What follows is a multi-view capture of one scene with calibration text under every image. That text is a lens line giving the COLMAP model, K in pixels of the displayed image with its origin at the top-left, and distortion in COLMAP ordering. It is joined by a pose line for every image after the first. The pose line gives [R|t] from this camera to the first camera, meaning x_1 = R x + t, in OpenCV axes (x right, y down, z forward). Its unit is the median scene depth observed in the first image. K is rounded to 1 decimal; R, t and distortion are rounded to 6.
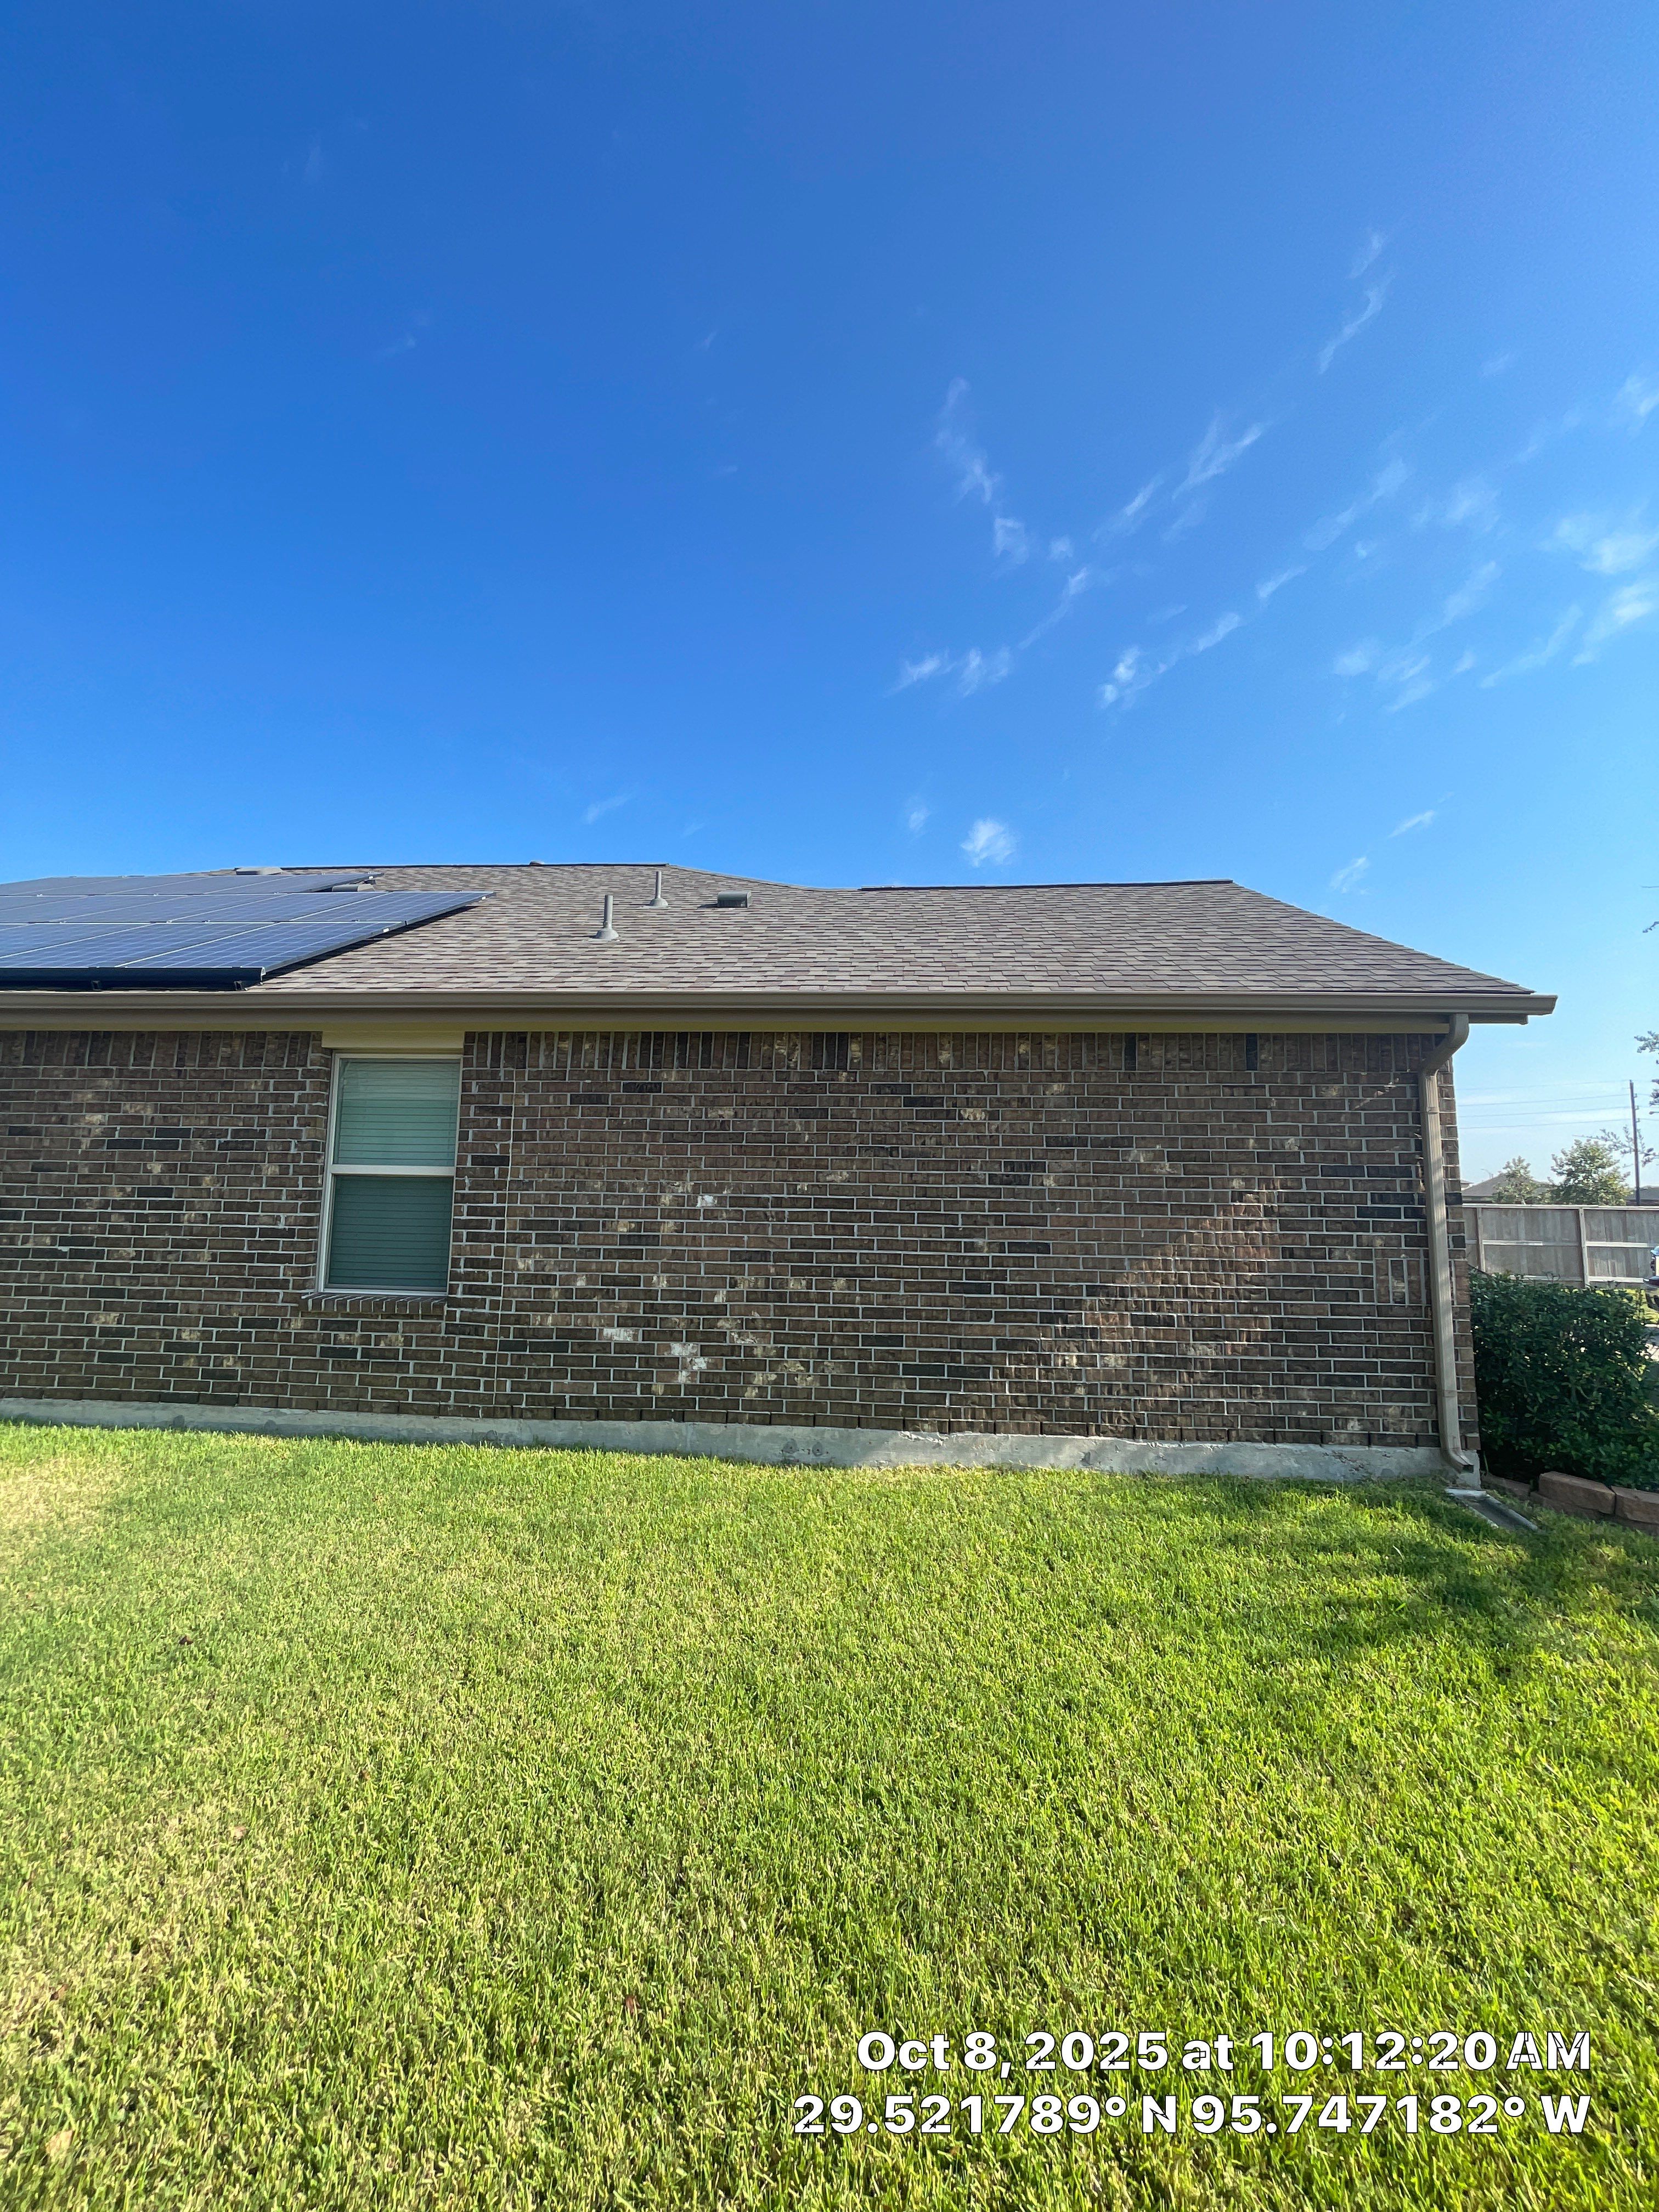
lens RADIAL K [[883.8, 0, 827.7], [0, 883.8, 1104.5], [0, 0, 1]] dist [-0.000372, -0.000901]
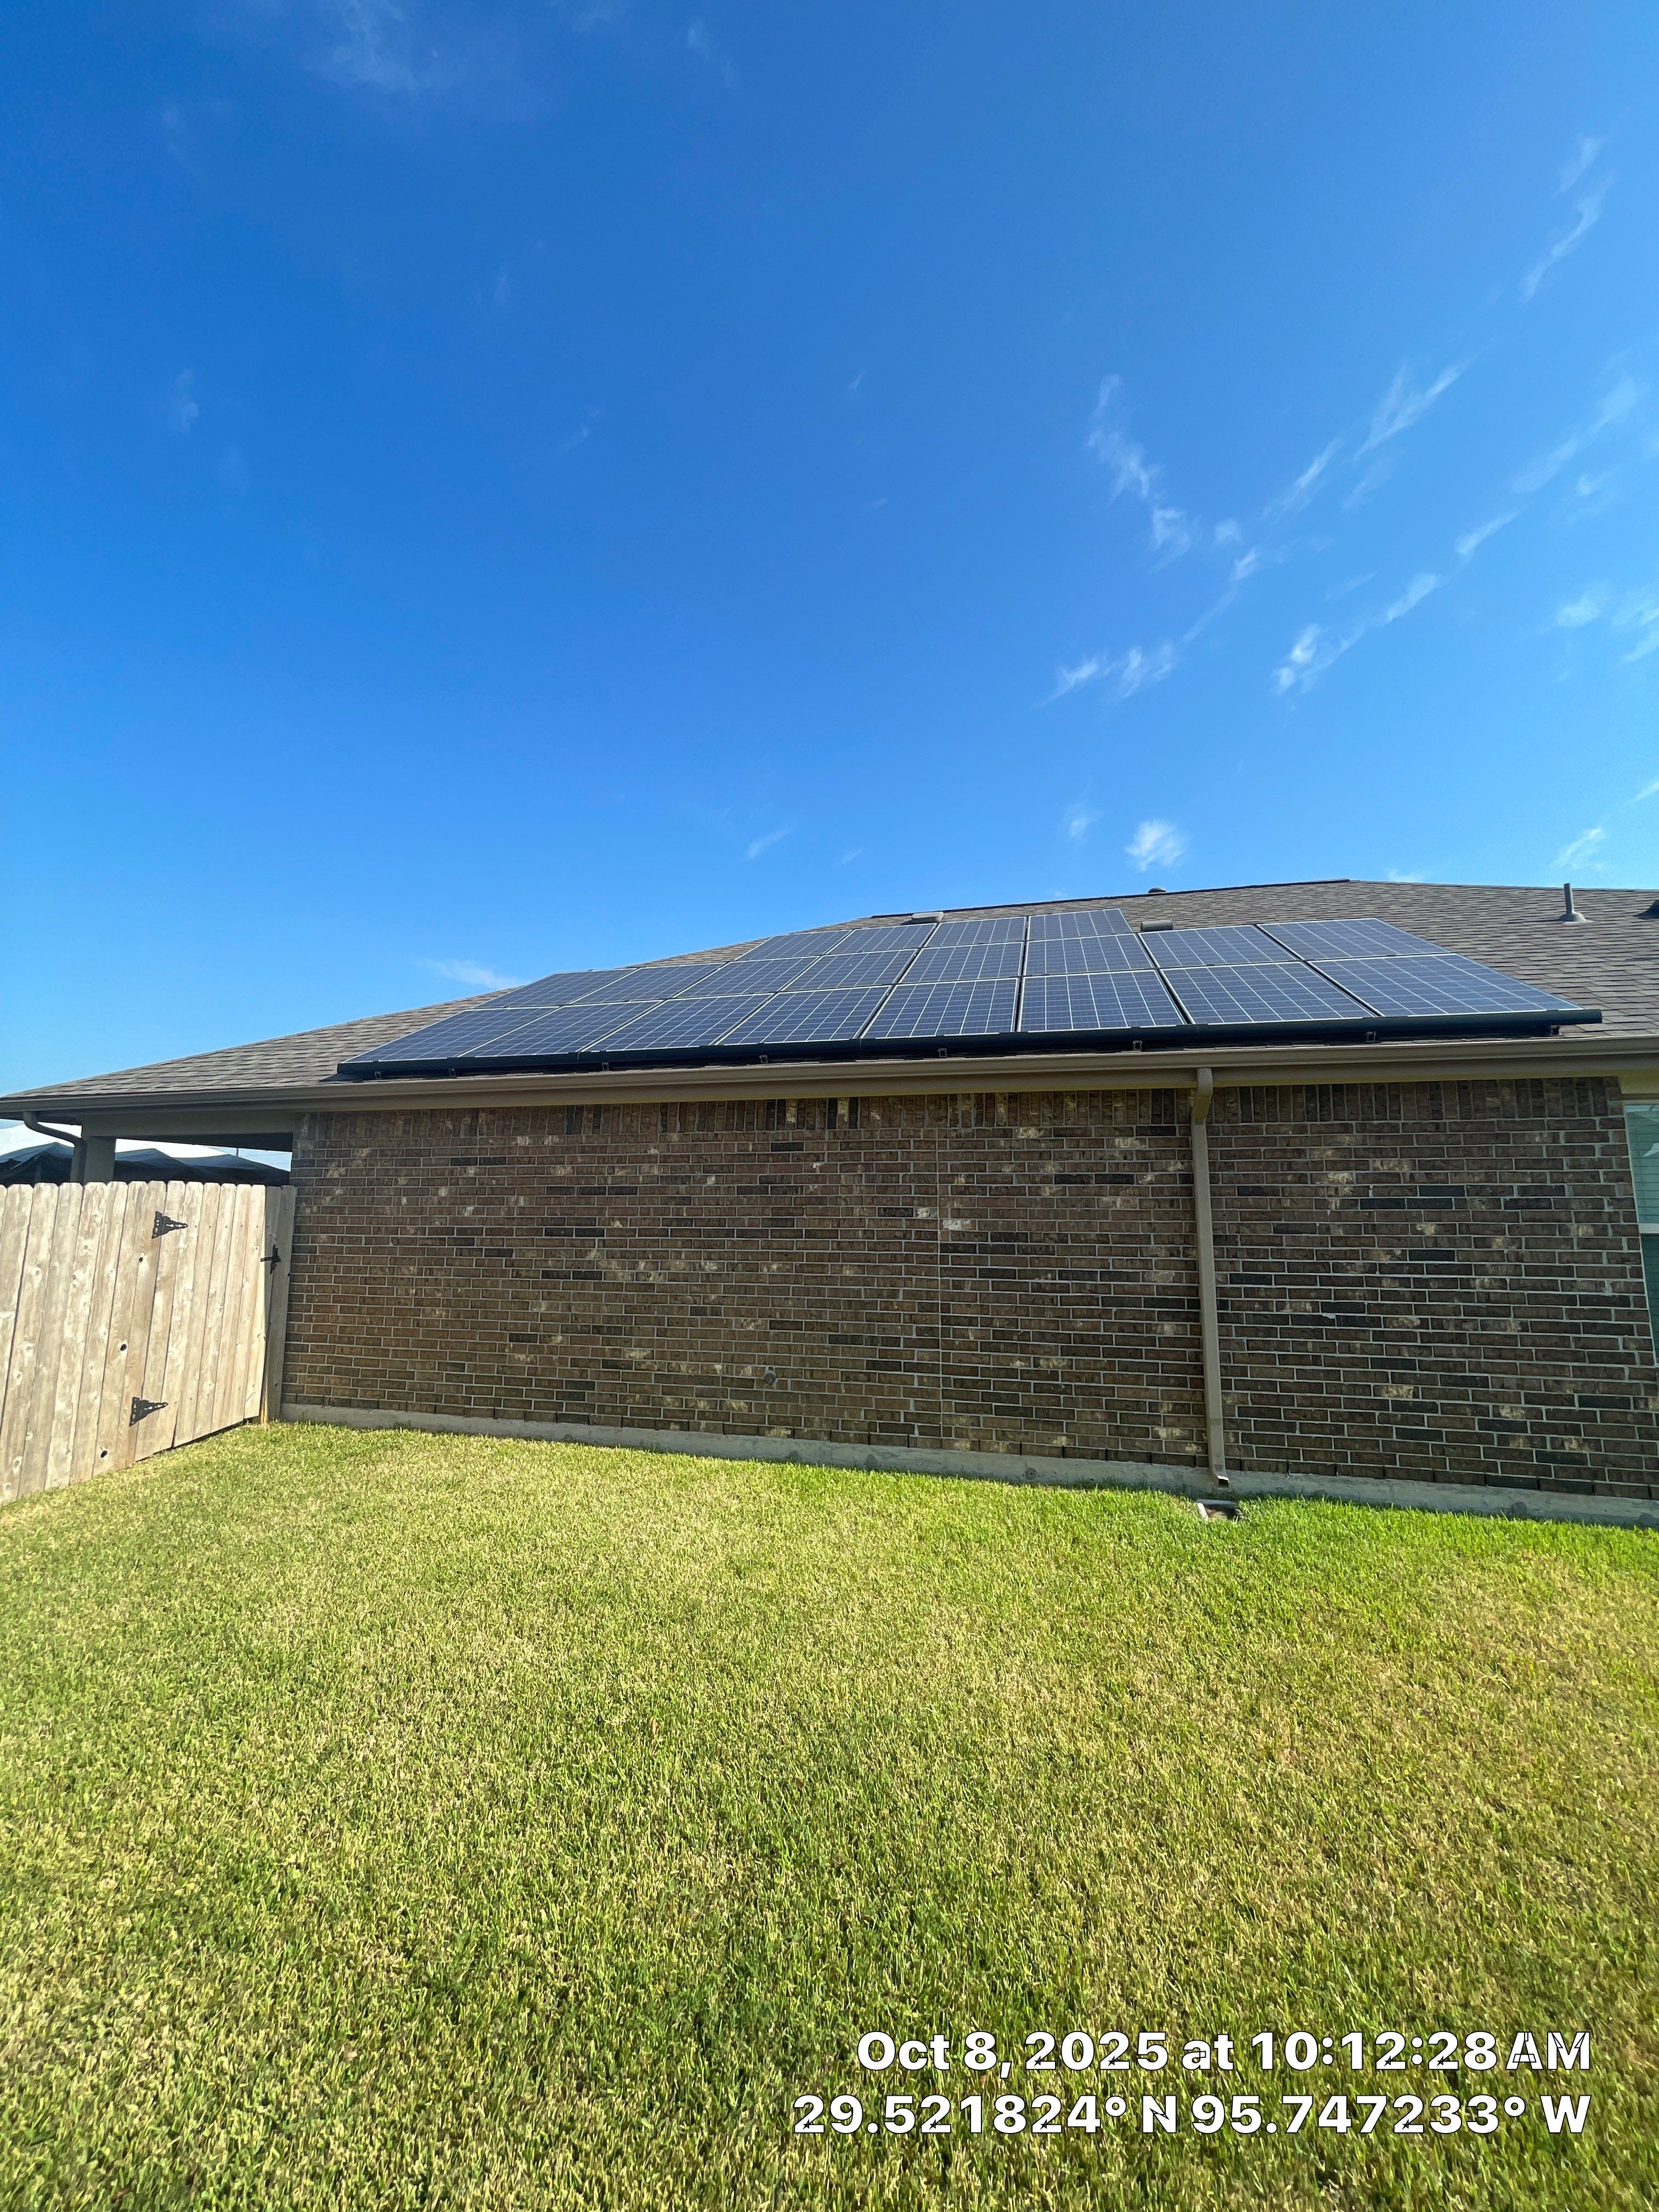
lens RADIAL K [[883.8, 0, 818.6], [0, 883.8, 1104.8], [0, 0, 1]] dist [-0.000372, -0.000901]
pose [[0.983939, -0.031138, -0.175771, -1.214189], [0.027032, 0.999304, -0.025708, -0.052090], [0.176449, 0.020543, 0.984095, -0.033990]]
